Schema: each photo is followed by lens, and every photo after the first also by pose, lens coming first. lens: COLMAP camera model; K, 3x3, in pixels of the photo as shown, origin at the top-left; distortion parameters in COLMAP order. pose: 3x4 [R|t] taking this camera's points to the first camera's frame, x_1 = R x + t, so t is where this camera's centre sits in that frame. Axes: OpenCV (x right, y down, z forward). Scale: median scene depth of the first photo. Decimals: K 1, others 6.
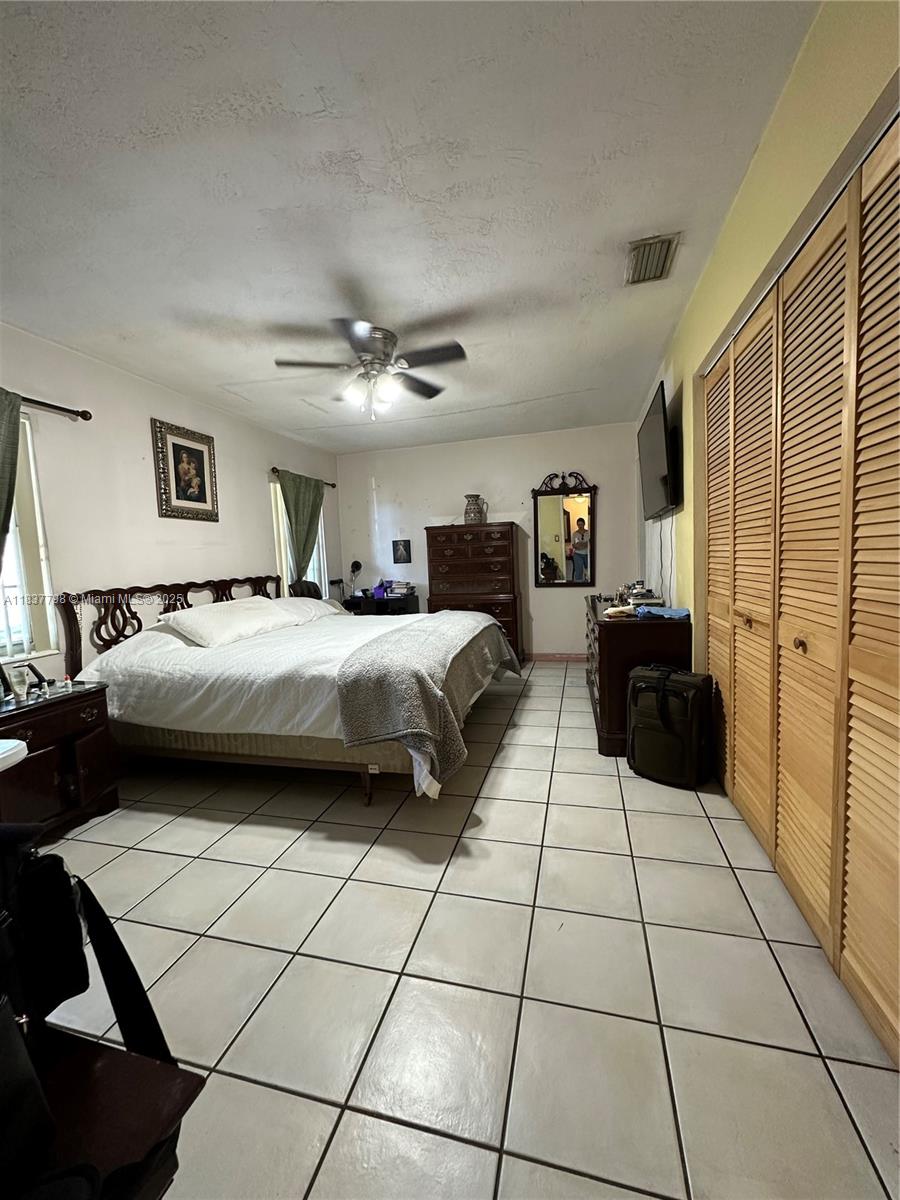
lens RADIAL K [[480.8, 0, 450.6], [0, 480.8, 600.2], [0, 0, 1]] dist [-0.013326, 0.000144]
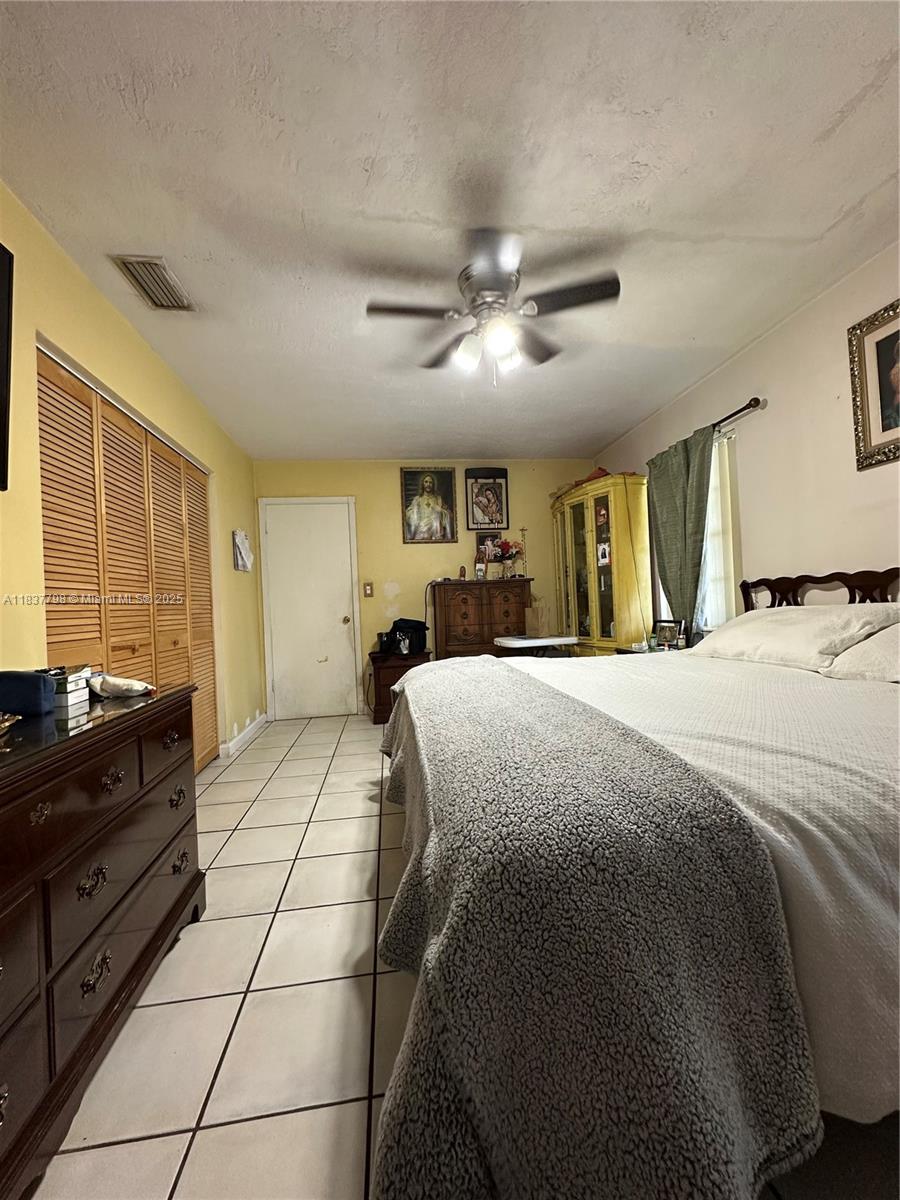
lens RADIAL K [[480.8, 0, 451.3], [0, 480.8, 594.3], [0, 0, 1]] dist [-0.013326, 0.000144]
pose [[-0.919164, 0.083471, -0.384929, 0.219811], [0.055046, 0.994919, 0.084302, -0.102783], [0.390010, 0.056298, -0.919088, 1.612353]]
